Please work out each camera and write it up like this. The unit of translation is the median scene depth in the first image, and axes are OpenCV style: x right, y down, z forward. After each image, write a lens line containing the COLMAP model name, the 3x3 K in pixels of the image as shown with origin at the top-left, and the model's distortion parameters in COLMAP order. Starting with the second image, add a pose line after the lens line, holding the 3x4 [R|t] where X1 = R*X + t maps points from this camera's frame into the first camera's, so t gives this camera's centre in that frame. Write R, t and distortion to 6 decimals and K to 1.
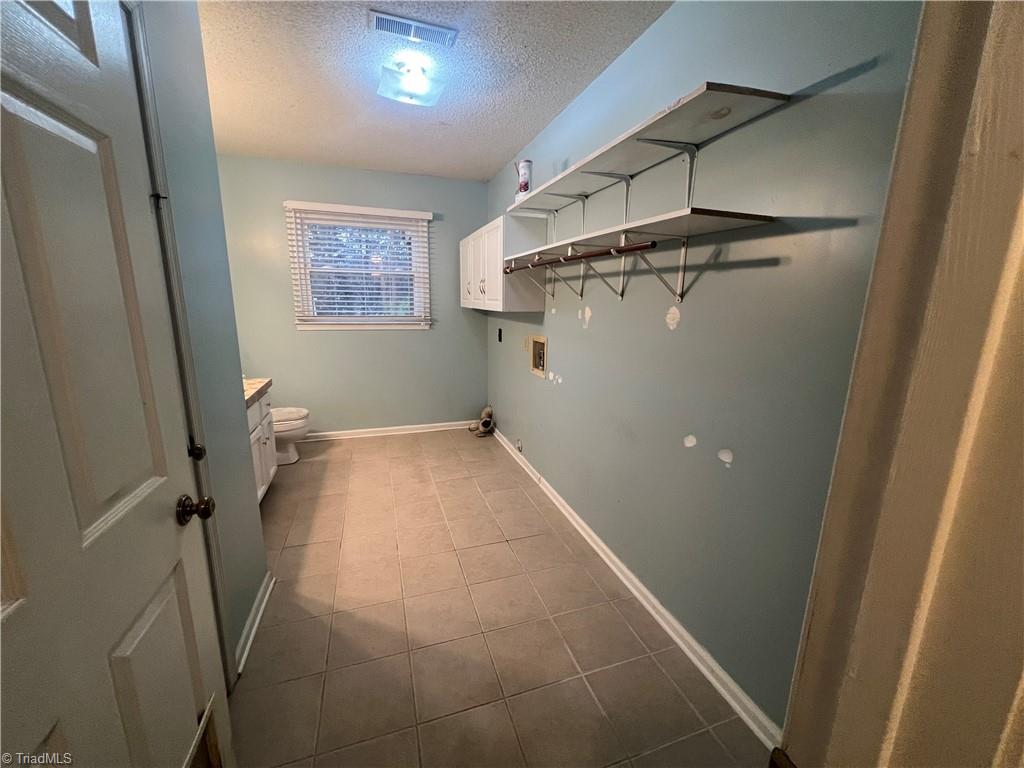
lens RADIAL K [[410.9, 0, 514.9], [0, 410.9, 384.0], [0, 0, 1]] dist [-0.002359, 0.000885]
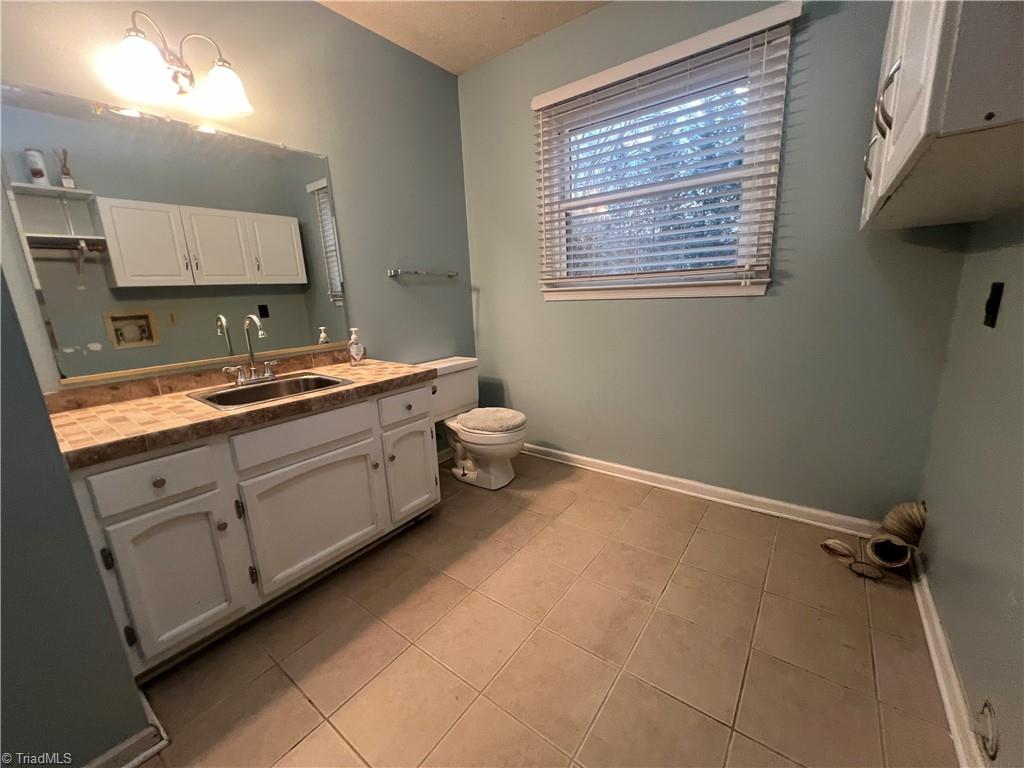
lens RADIAL K [[410.2, 0, 509.1], [0, 410.2, 385.7], [0, 0, 1]] dist [-0.002180, 0.000296]
pose [[0.566520, 0.145649, -0.811074, 0.013676], [-0.122392, 0.988211, 0.091970, -0.044391], [0.814908, 0.047166, 0.577668, 0.548464]]
